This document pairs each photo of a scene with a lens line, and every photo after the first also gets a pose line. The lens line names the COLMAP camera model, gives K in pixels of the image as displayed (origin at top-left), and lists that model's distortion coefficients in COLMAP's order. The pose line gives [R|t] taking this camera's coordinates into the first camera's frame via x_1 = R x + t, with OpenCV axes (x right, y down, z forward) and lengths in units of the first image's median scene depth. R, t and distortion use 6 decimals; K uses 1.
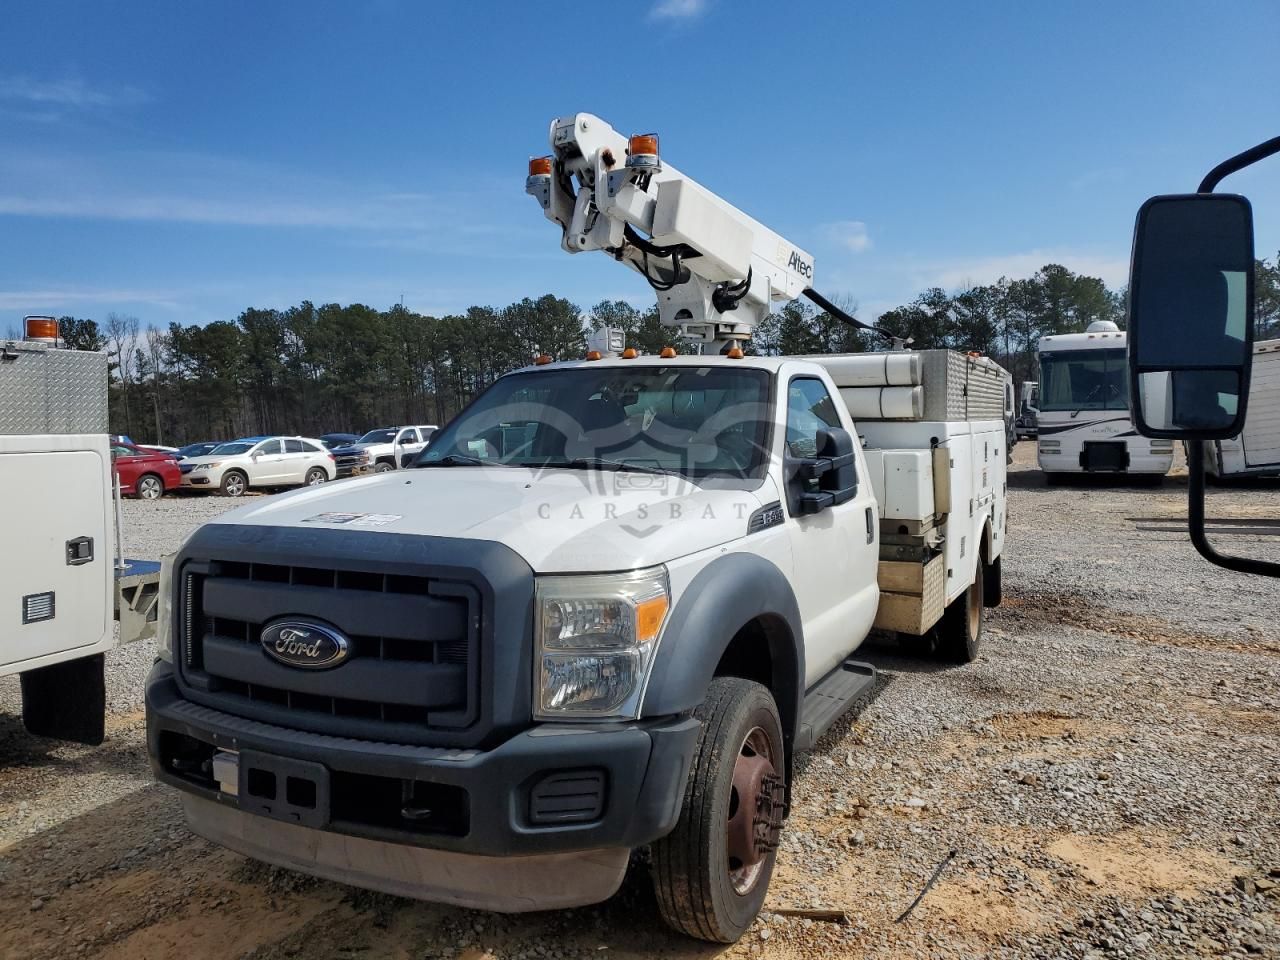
lens RADIAL K [[1014.2, 0, 640.0], [0, 1014.2, 480.0], [0, 0, 1]] dist [-0.004848, 0.000292]
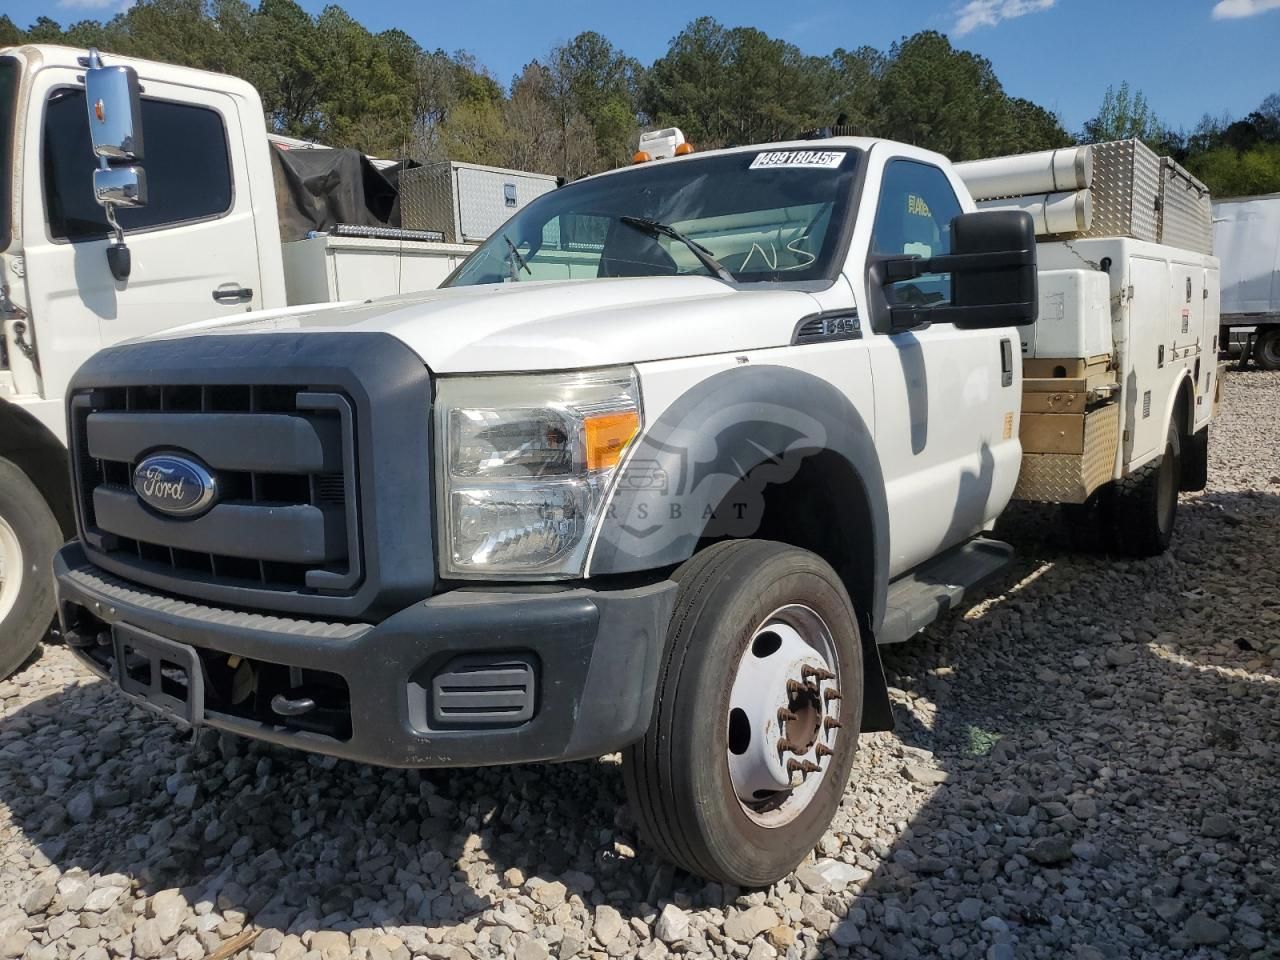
lens RADIAL K [[1014.2, 0, 640.0], [0, 1014.2, 480.0], [0, 0, 1]] dist [-0.004848, 0.000292]
pose [[0.982054, -0.009704, -0.188352, 0.154102], [0.024319, 0.996854, 0.075441, 0.105711], [0.187027, -0.078667, 0.979200, 0.307952]]
